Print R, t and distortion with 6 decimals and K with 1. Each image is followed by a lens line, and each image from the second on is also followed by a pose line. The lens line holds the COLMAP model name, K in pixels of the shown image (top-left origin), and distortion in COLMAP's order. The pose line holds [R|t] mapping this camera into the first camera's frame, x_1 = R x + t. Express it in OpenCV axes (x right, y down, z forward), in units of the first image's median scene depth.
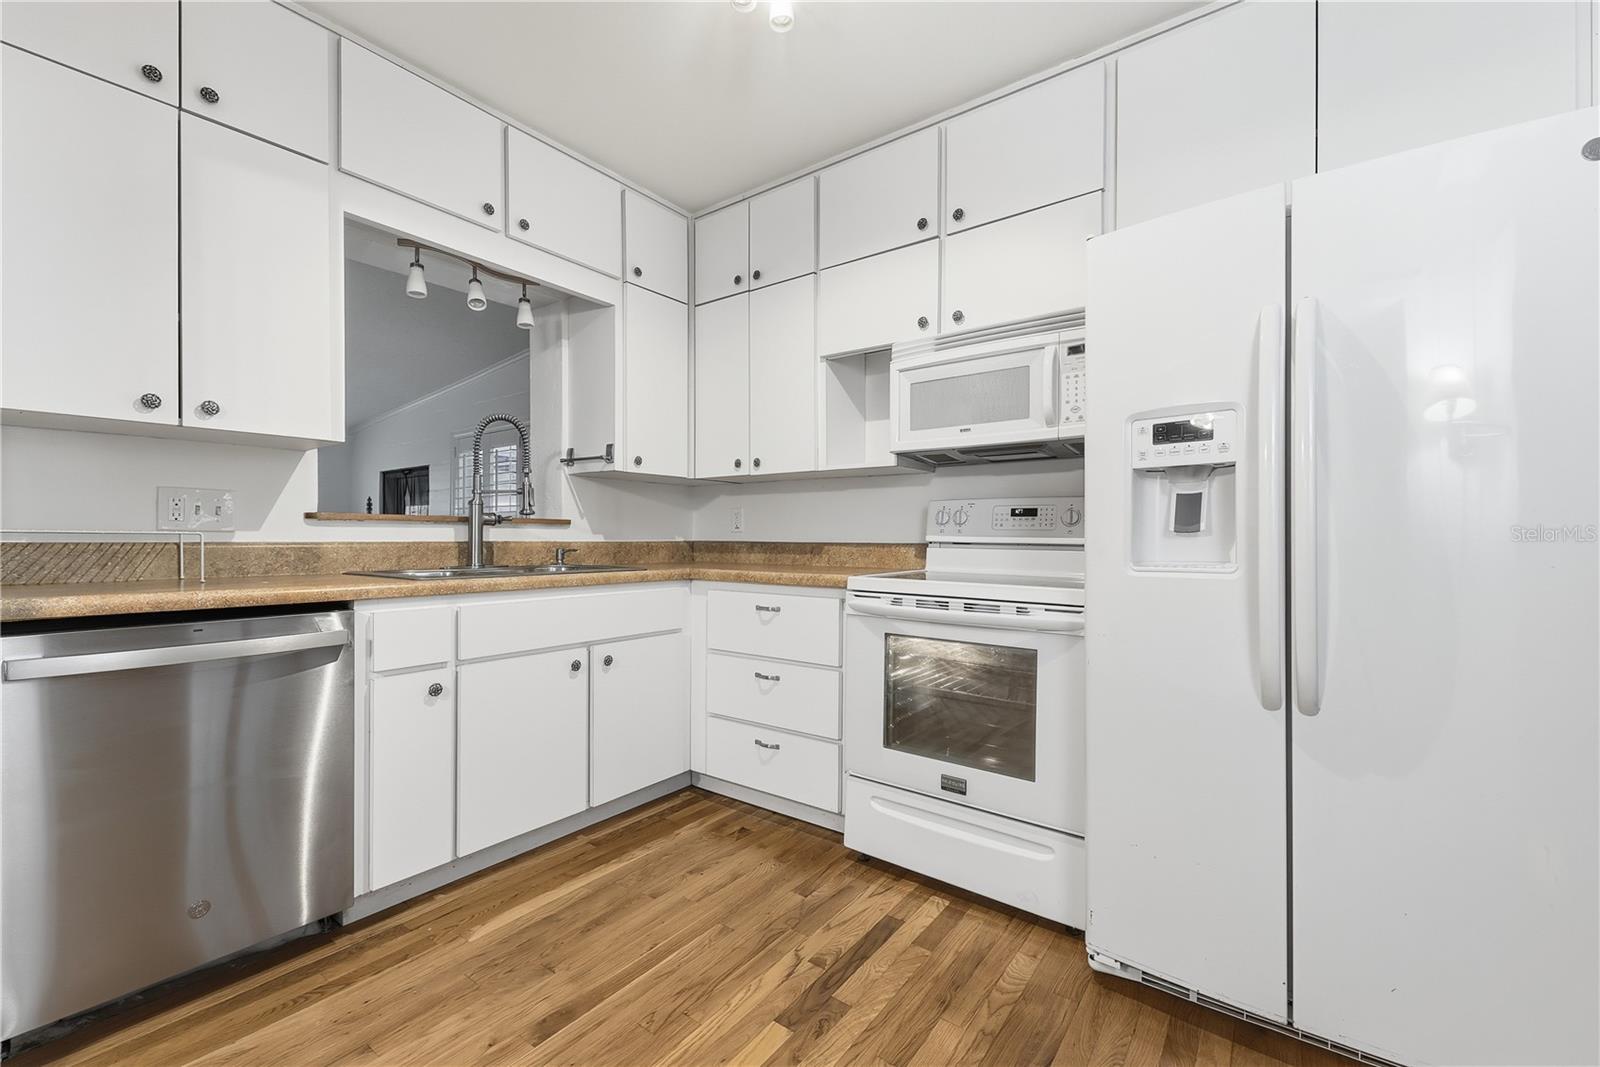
lens RADIAL K [[658.8, 0, 805.8], [0, 658.8, 544.7], [0, 0, 1]] dist [-0.002668, -0.000506]
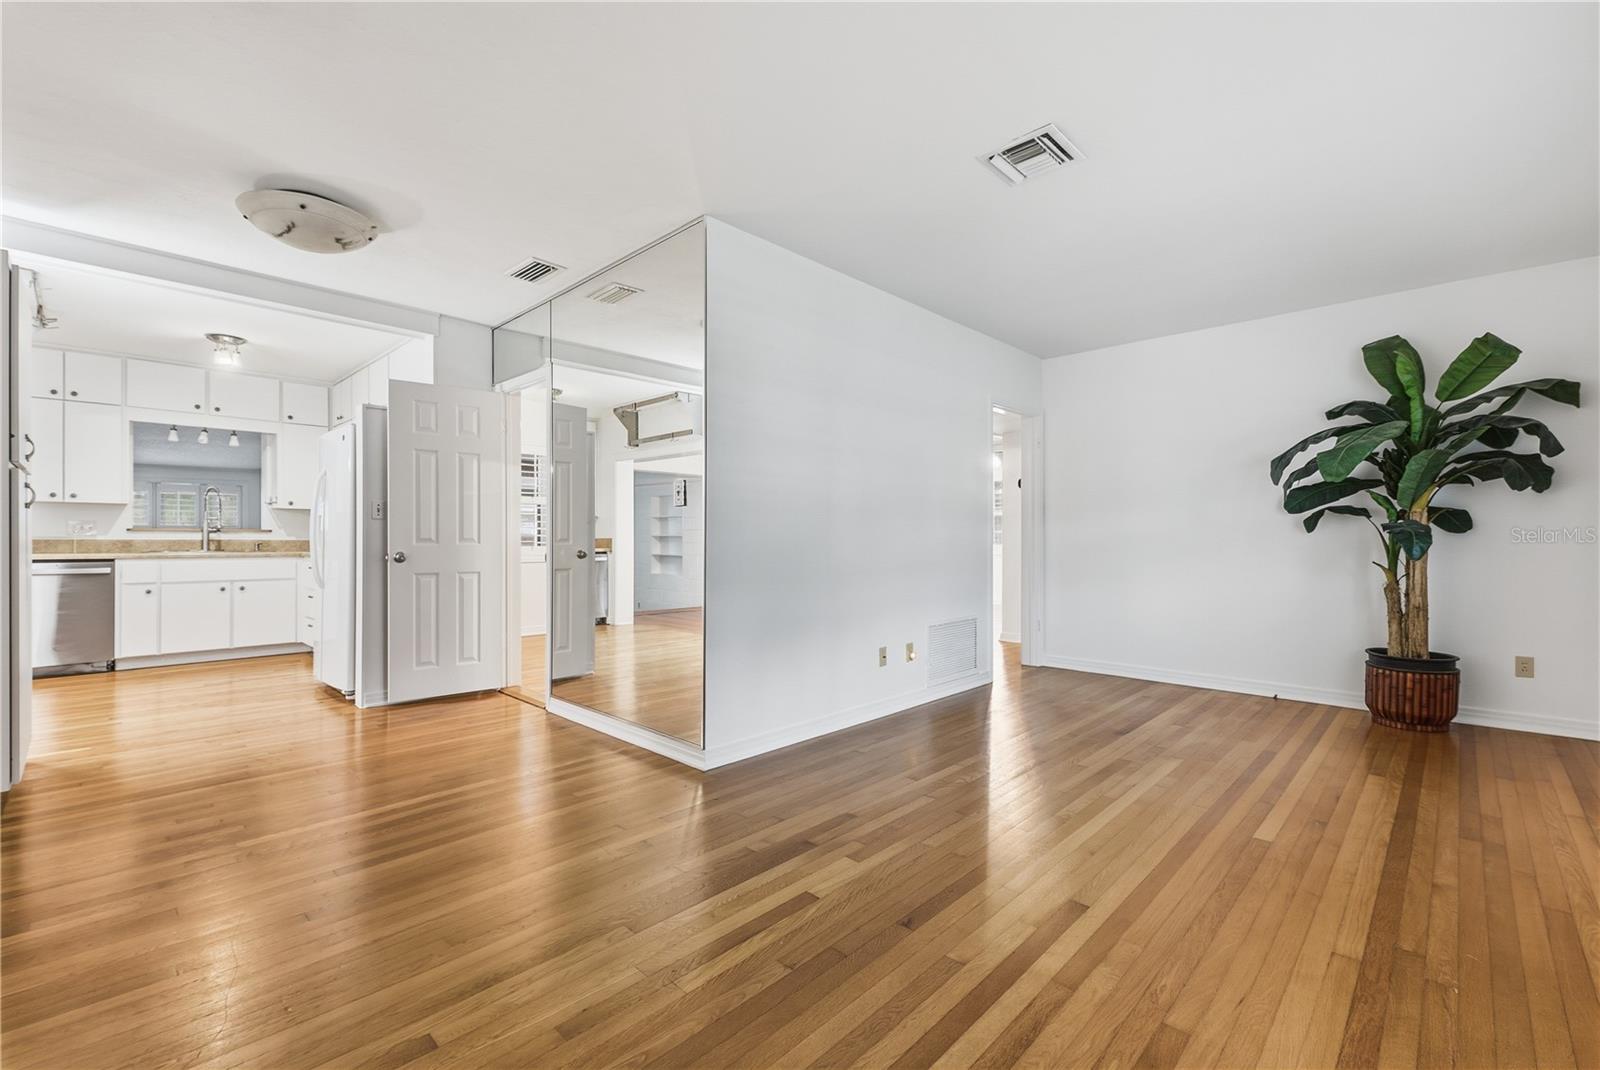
lens RADIAL K [[658.8, 0, 790.4], [0, 658.8, 548.1], [0, 0, 1]] dist [-0.002668, -0.000506]
pose [[0.987293, 0.000621, -0.158907, 0.166613], [-0.000795, 0.999999, -0.001032, 0.002310], [0.158906, 0.001145, 0.987293, -0.086502]]
